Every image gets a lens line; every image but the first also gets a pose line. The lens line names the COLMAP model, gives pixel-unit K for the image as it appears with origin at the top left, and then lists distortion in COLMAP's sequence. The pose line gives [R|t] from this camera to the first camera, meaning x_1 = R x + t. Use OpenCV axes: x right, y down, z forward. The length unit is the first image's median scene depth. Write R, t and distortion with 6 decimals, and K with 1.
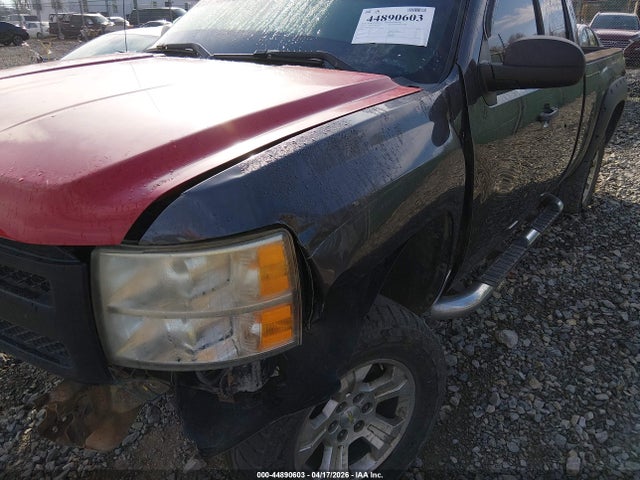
lens RADIAL K [[505.9, 0, 320.0], [0, 505.9, 240.0], [0, 0, 1]] dist [-0.009219, -0.011806]
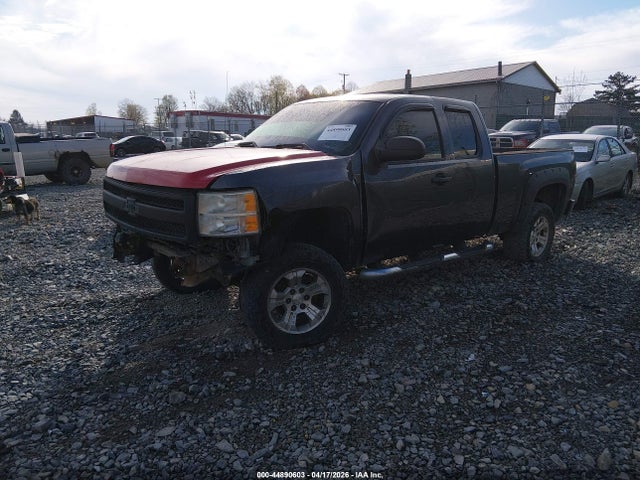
lens RADIAL K [[499.5, 0, 326.8], [0, 499.5, 236.4], [0, 0, 1]] dist [0.080513, -0.125544]
pose [[0.983308, 0.032023, -0.179108, 0.541346], [-0.069677, 0.975623, -0.208096, 0.505326], [0.168078, 0.217102, 0.961570, -1.082387]]
